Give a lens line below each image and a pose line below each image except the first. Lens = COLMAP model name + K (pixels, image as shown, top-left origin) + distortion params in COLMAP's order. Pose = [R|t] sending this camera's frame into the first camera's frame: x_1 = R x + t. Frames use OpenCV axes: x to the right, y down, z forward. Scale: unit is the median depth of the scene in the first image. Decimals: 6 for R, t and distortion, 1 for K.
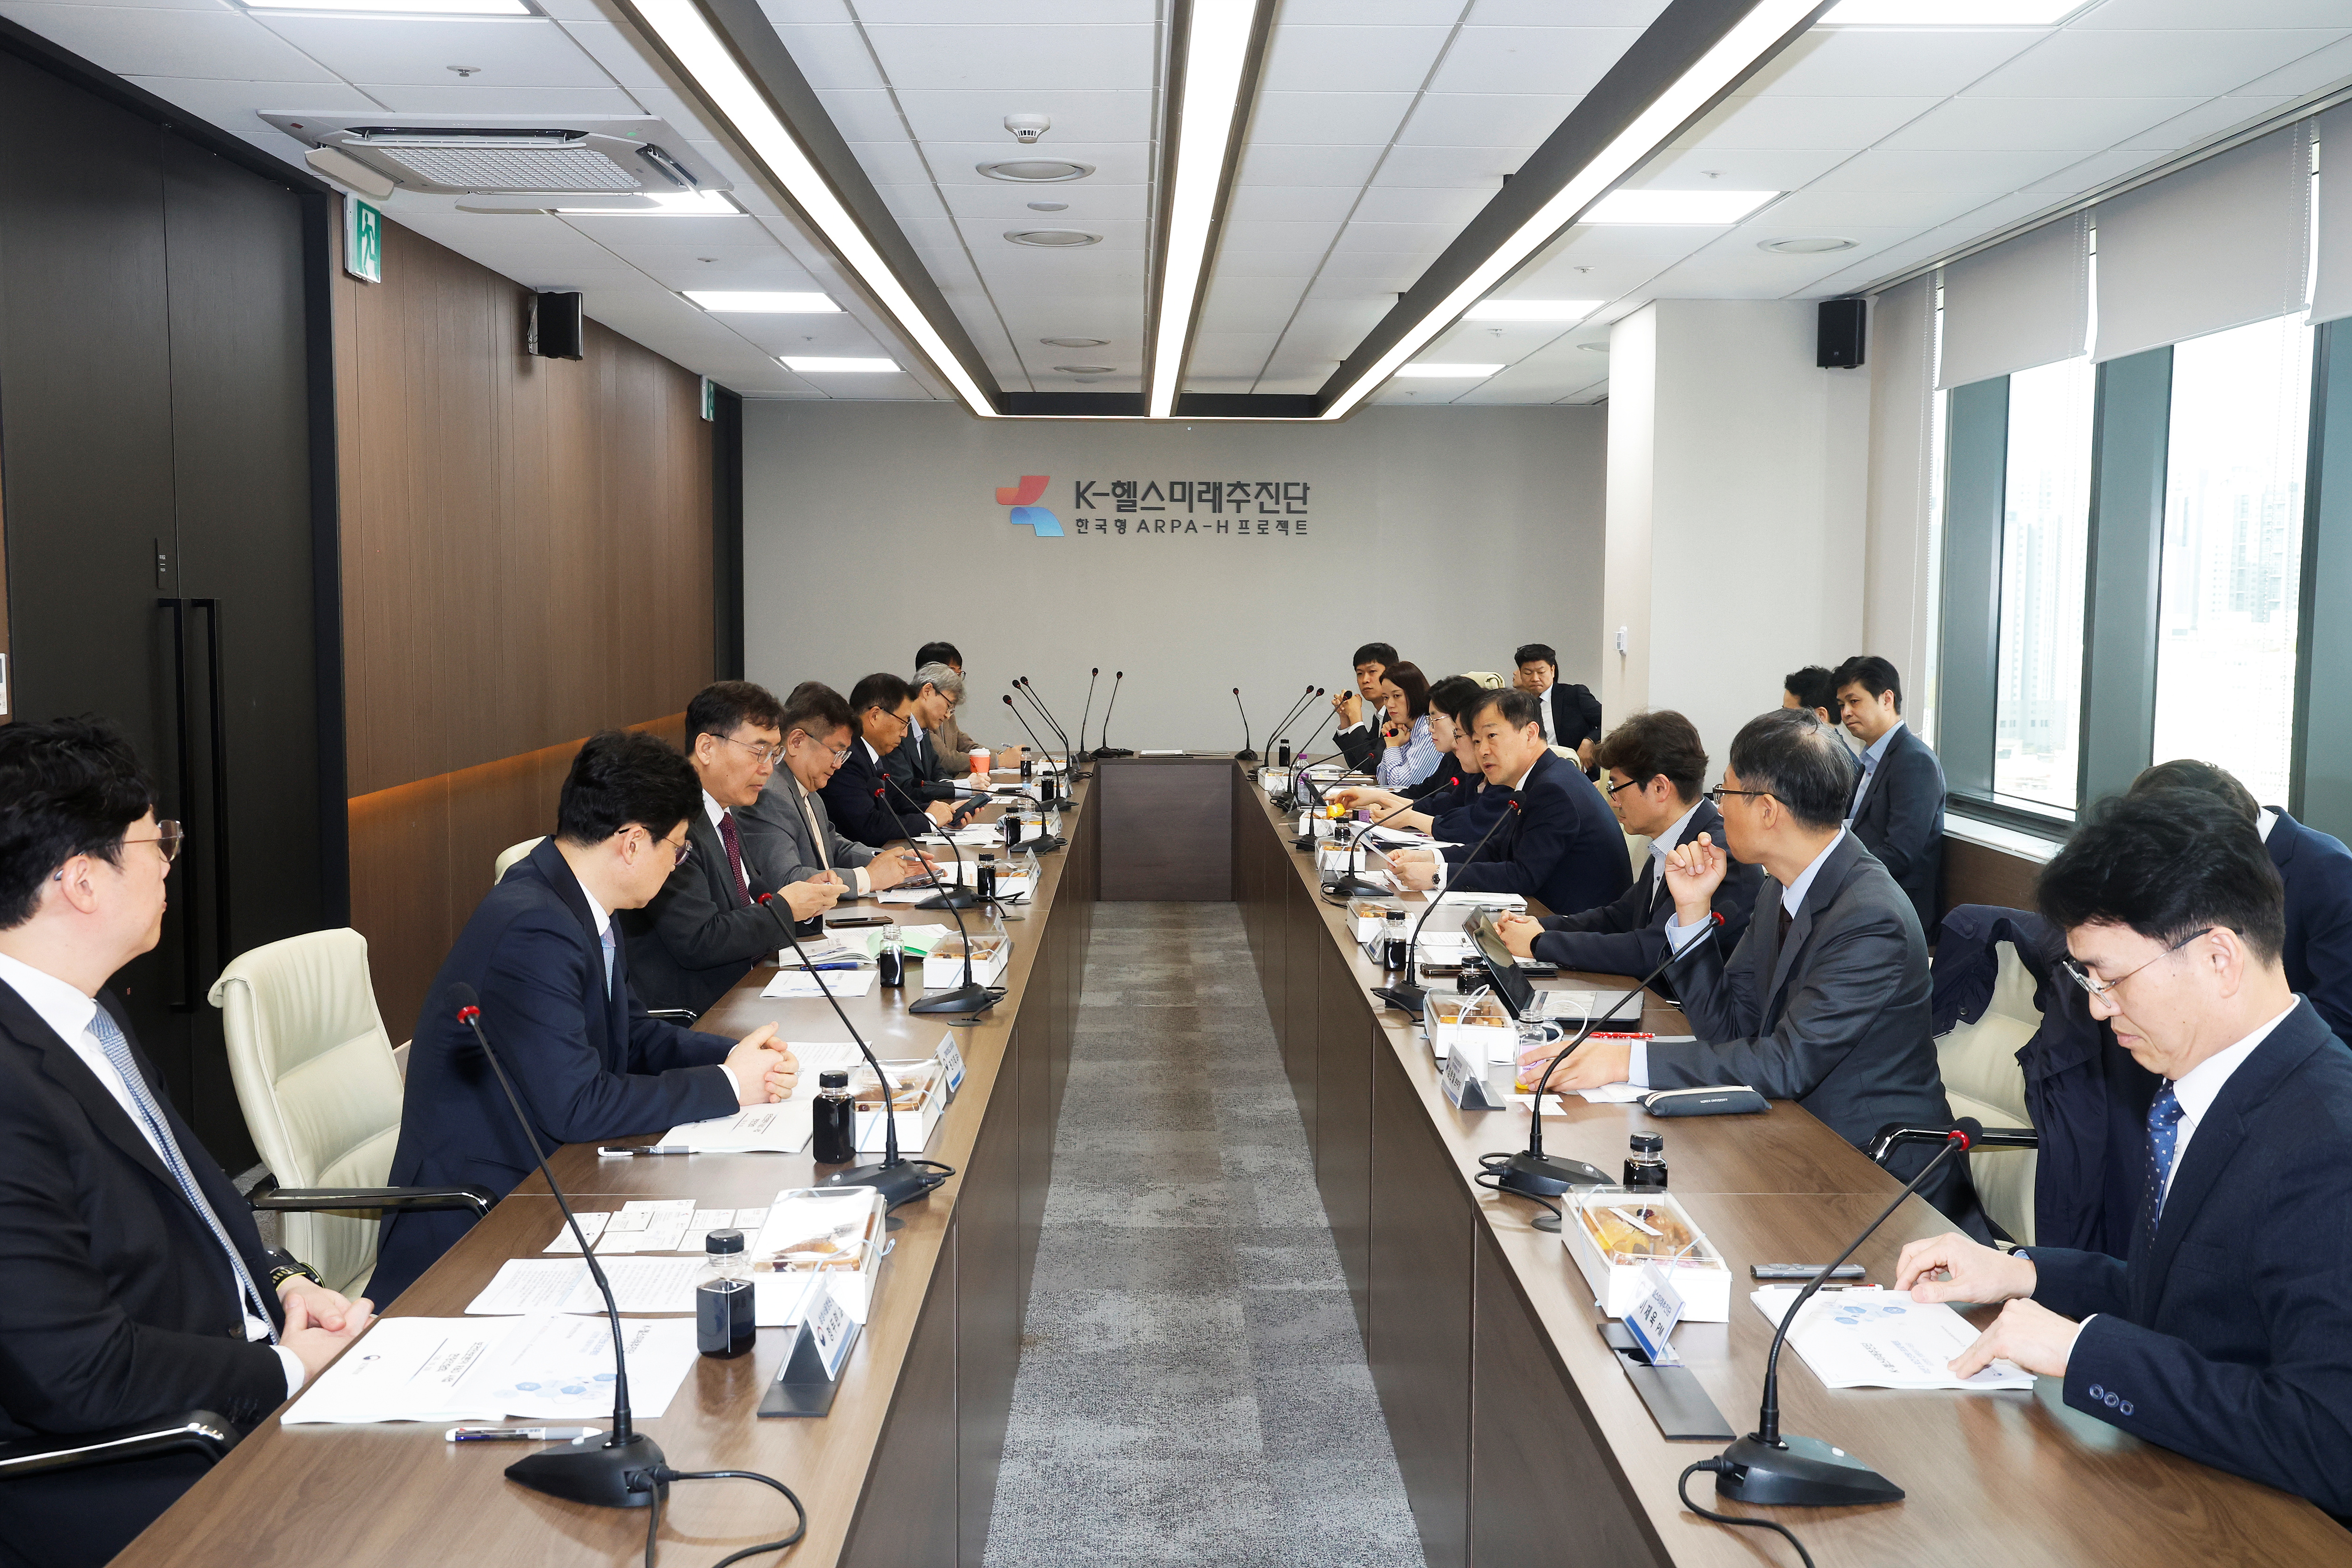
lens RADIAL K [[2318.8, 0, 1161.1], [0, 2318.8, 783.6], [0, 0, 1]] dist [0.043850, 0.000000]
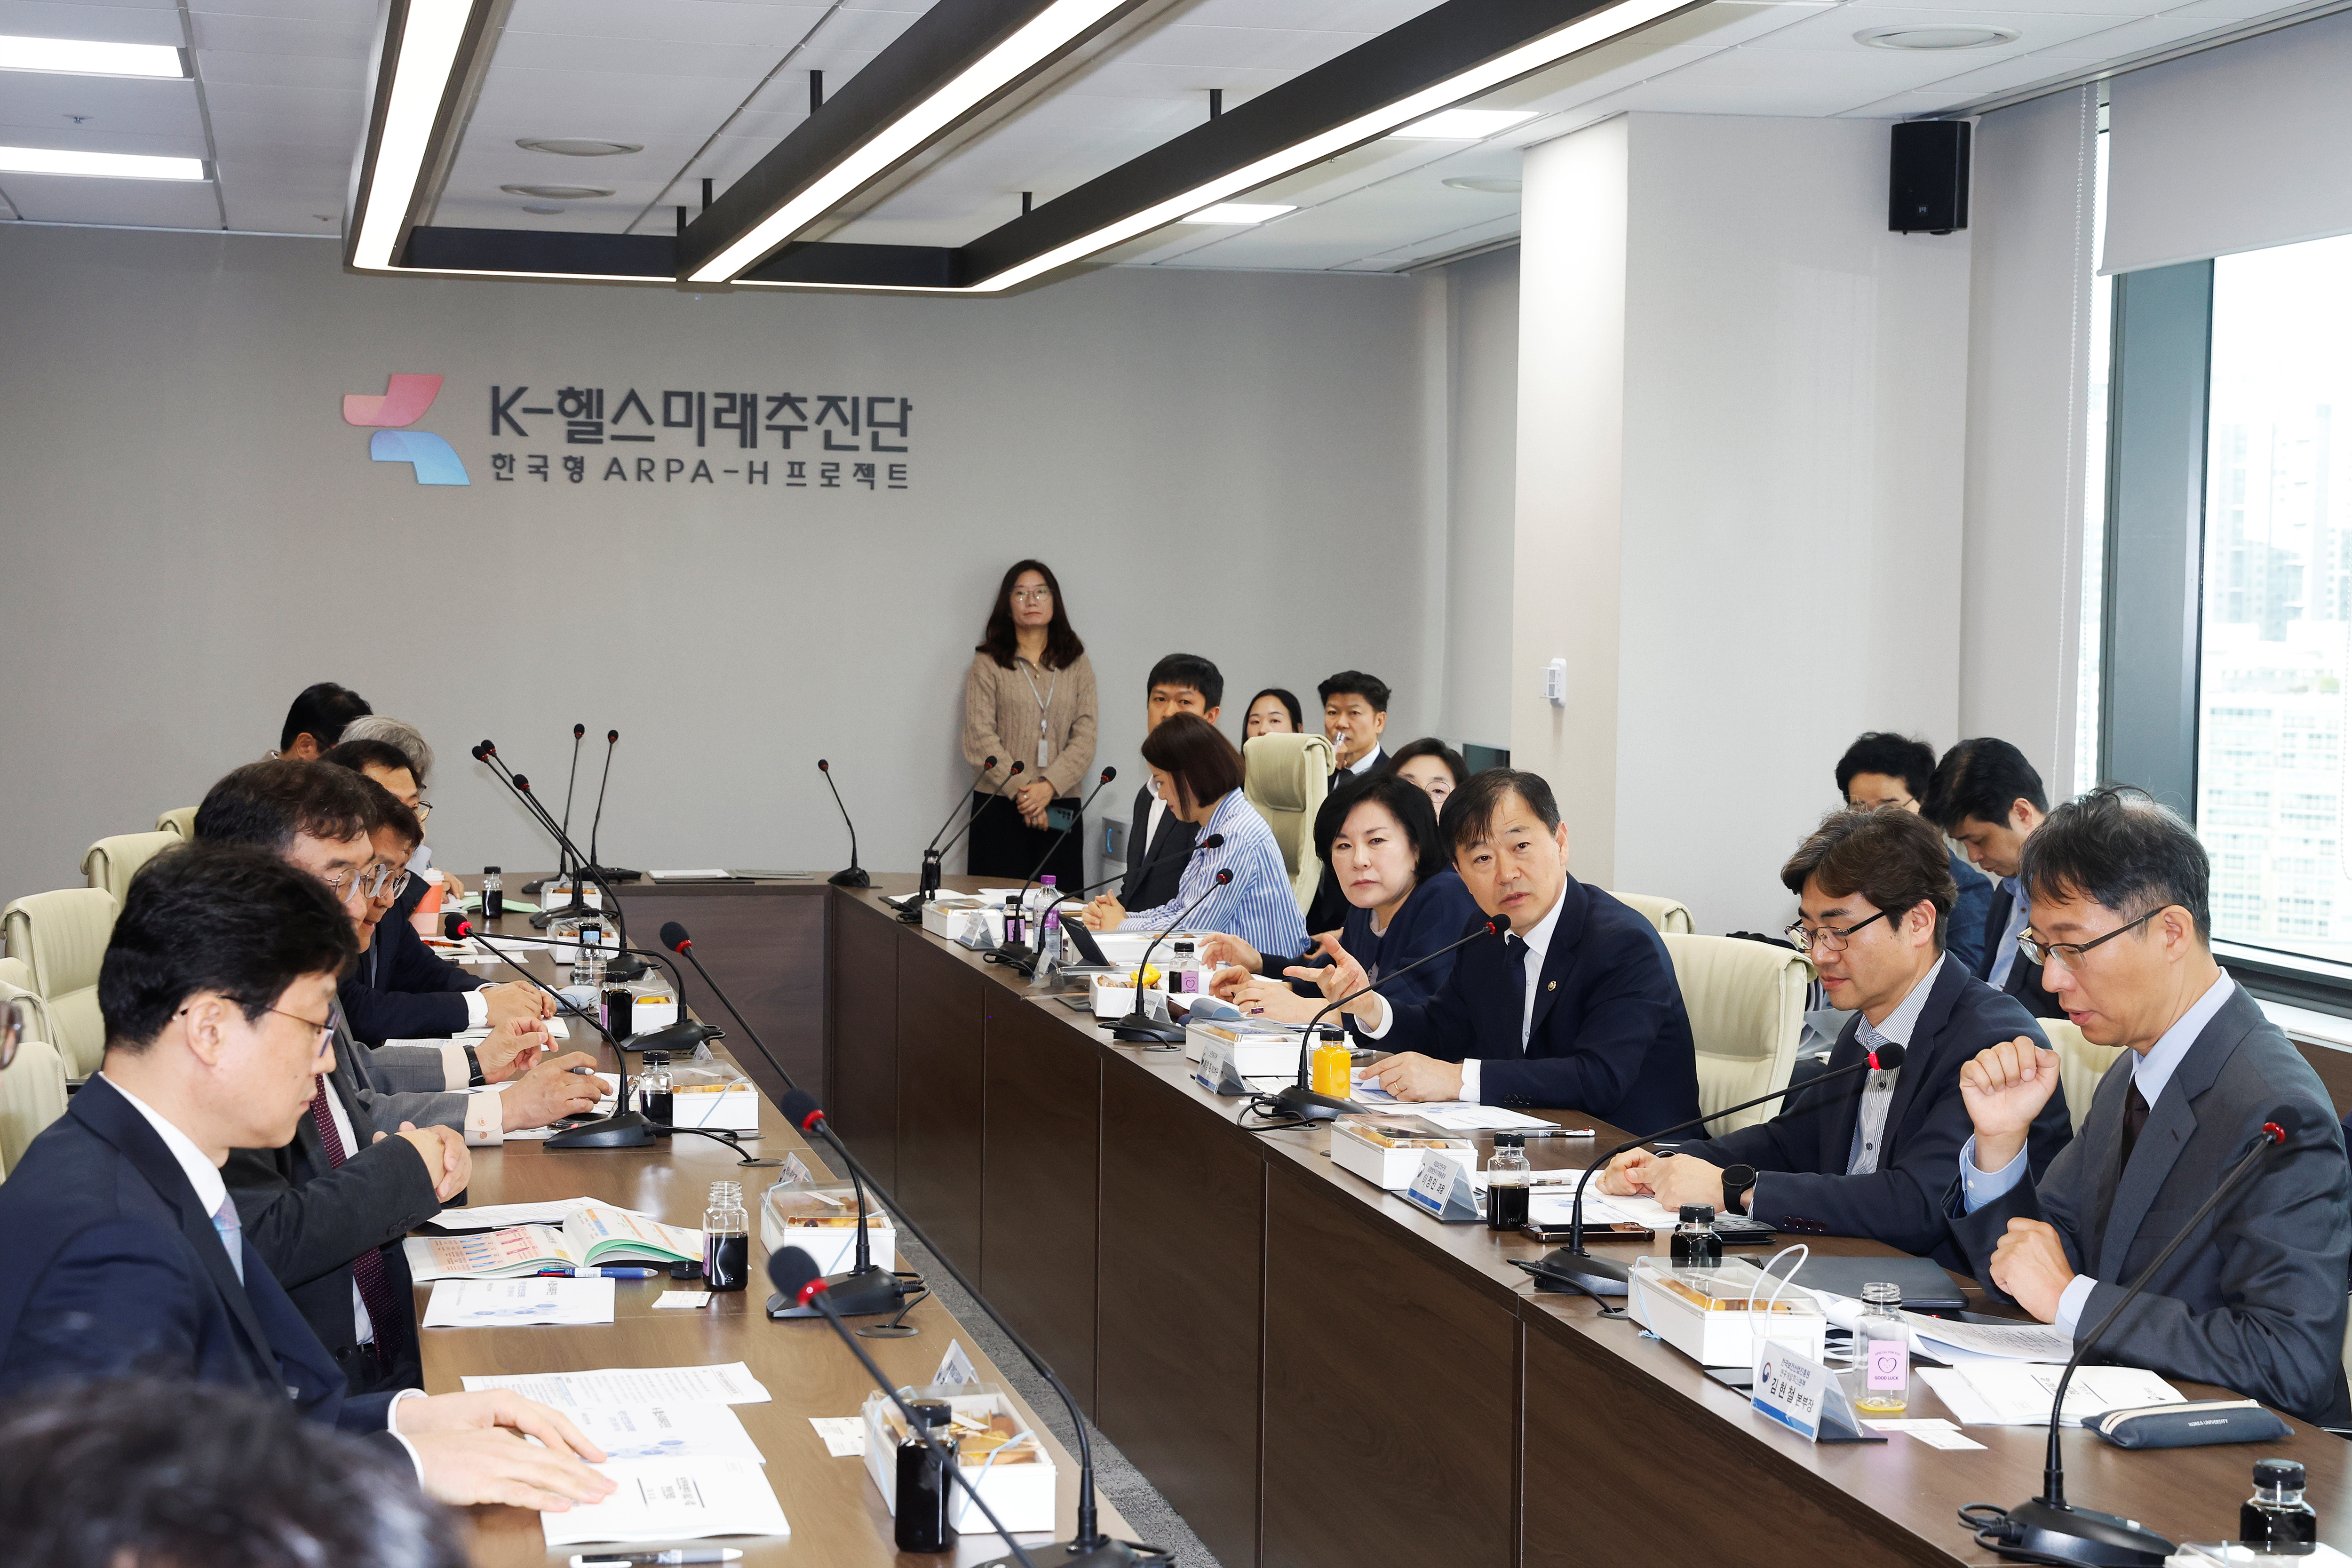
lens RADIAL K [[4231.6, 0, 1189.8], [0, 4231.6, 770.8], [0, 0, 1]] dist [0.219044, 0.000000]
pose [[0.981391, 0.001391, 0.192017, -0.104604], [0.005806, 0.999302, -0.036915, 0.000177], [-0.191934, 0.037343, 0.980697, -0.041717]]
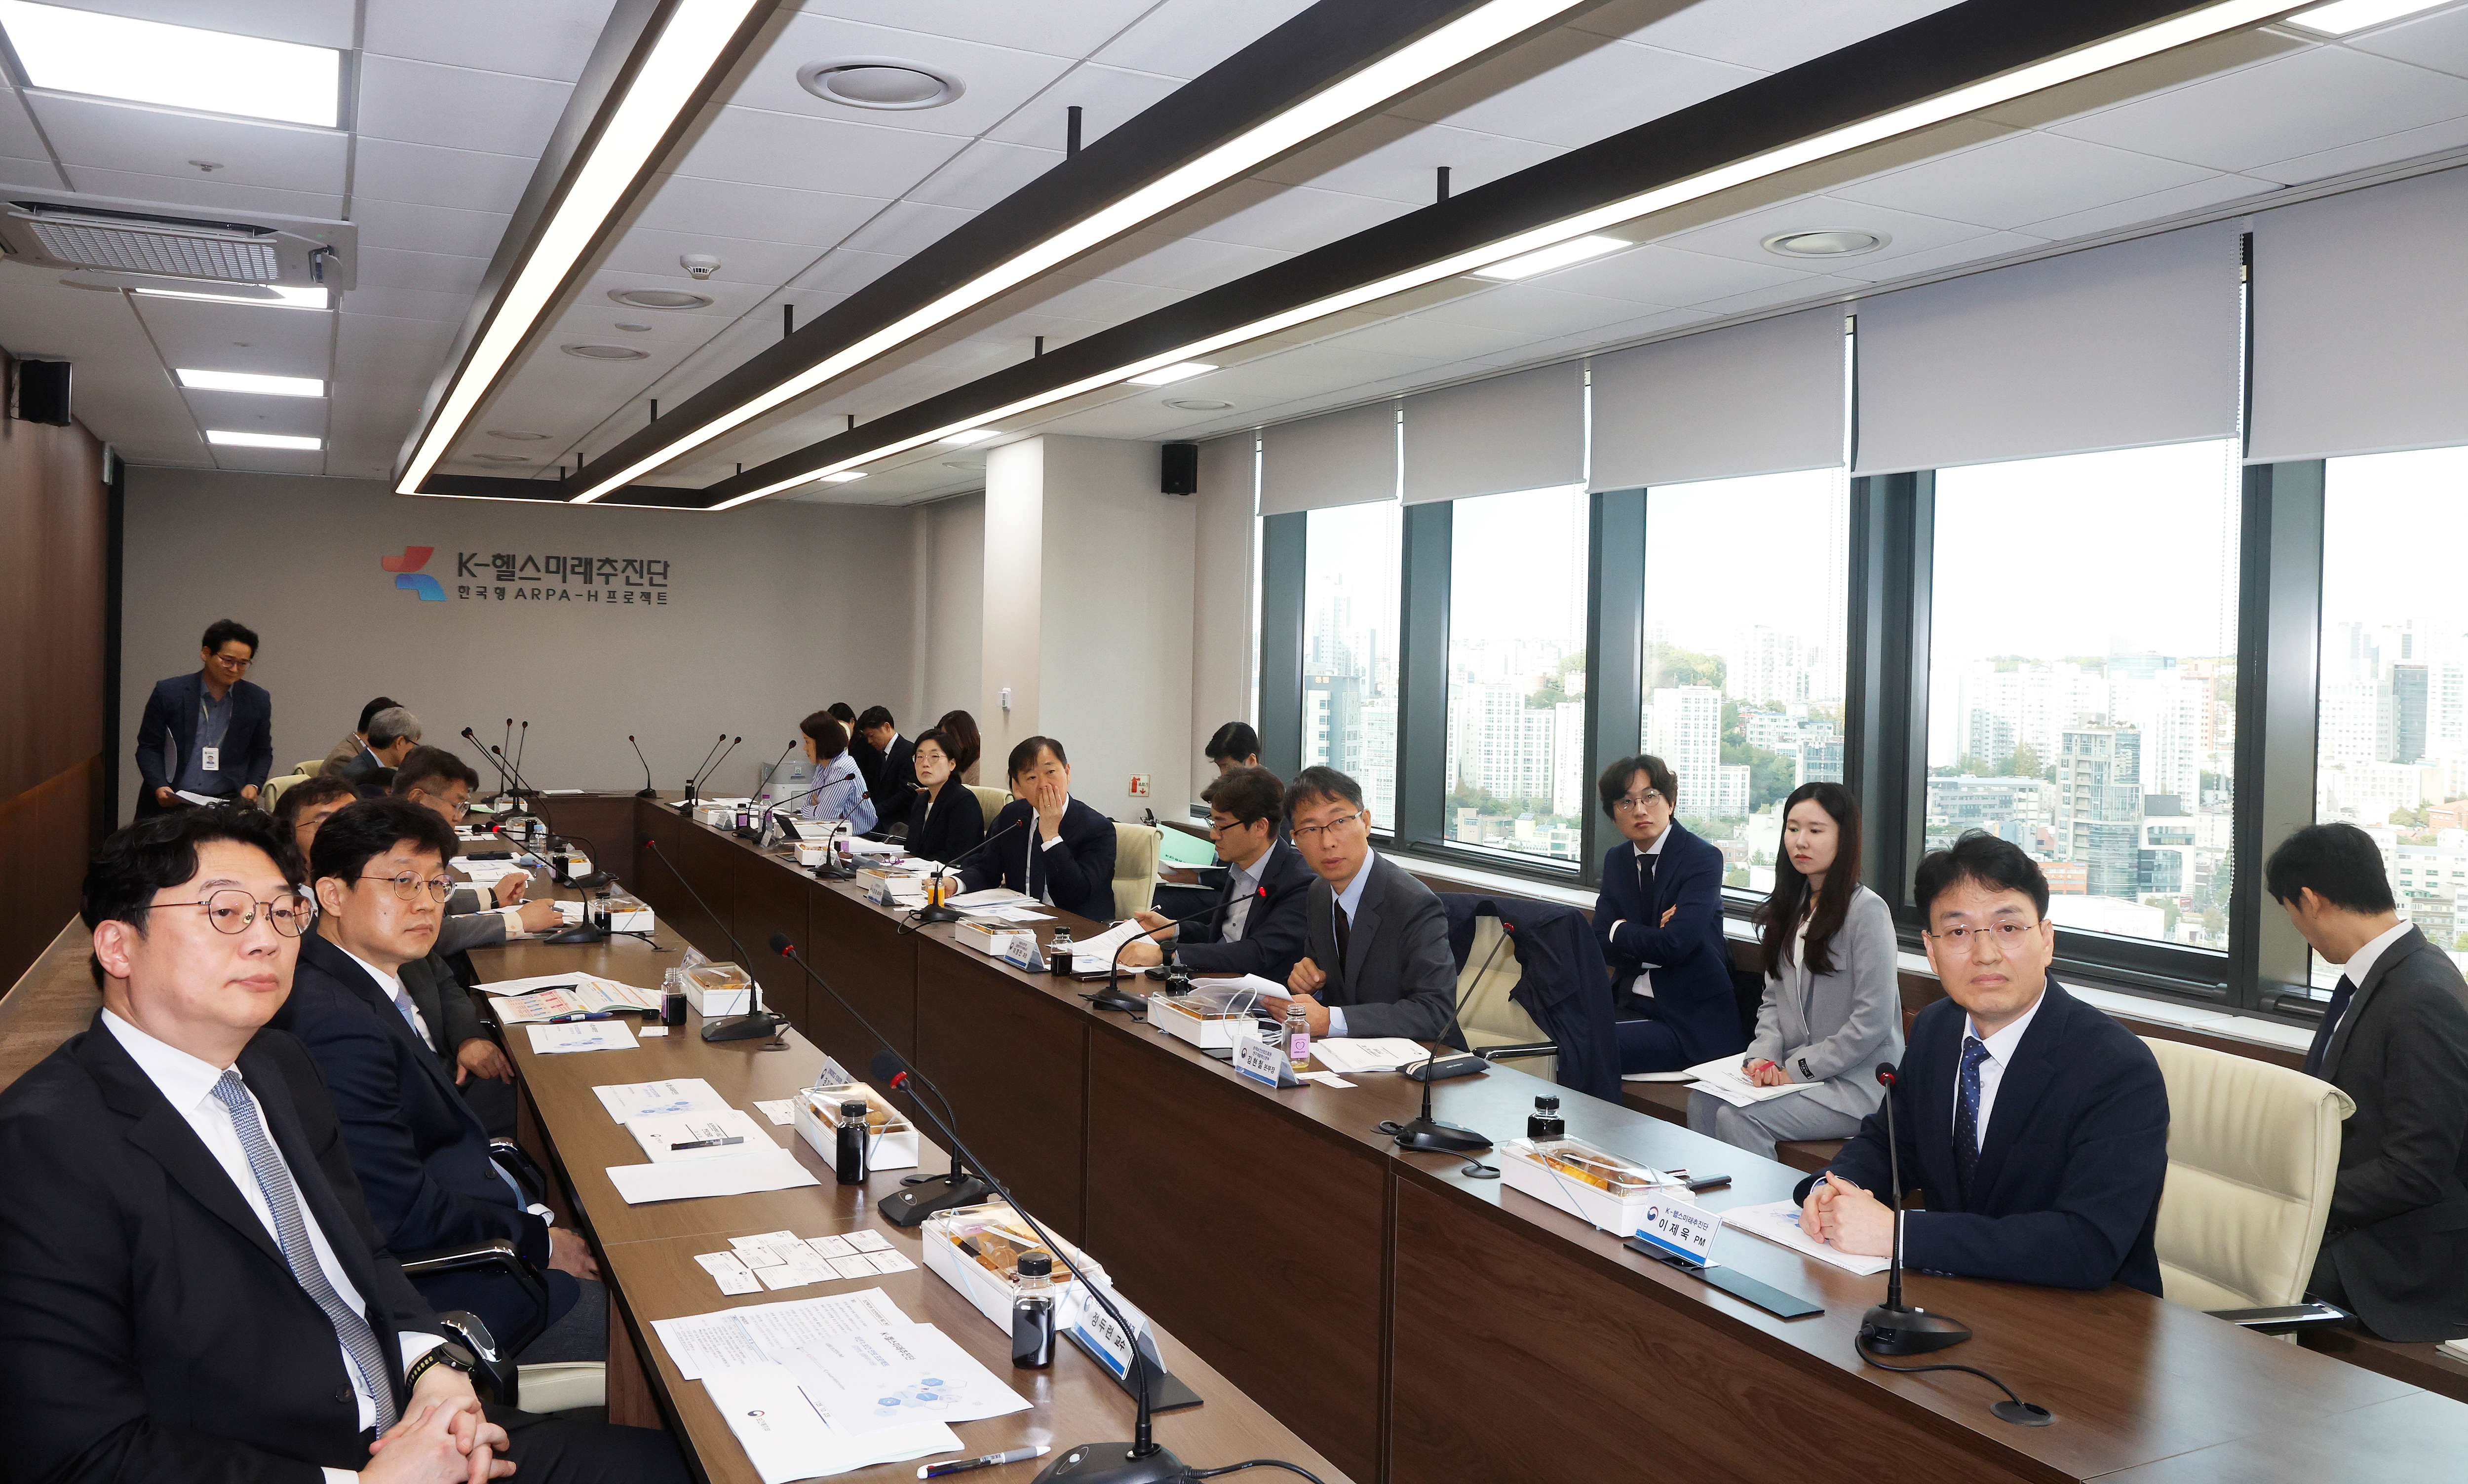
lens RADIAL K [[1874.2, 0, 1237.7], [0, 1874.2, 685.3], [0, 0, 1]] dist [-0.046798, 0.023172]
pose [[0.900972, 0.008645, 0.433791, -0.133329], [0.018872, 0.998074, -0.059087, -0.007235], [-0.433466, 0.061422, 0.899074, 0.035374]]
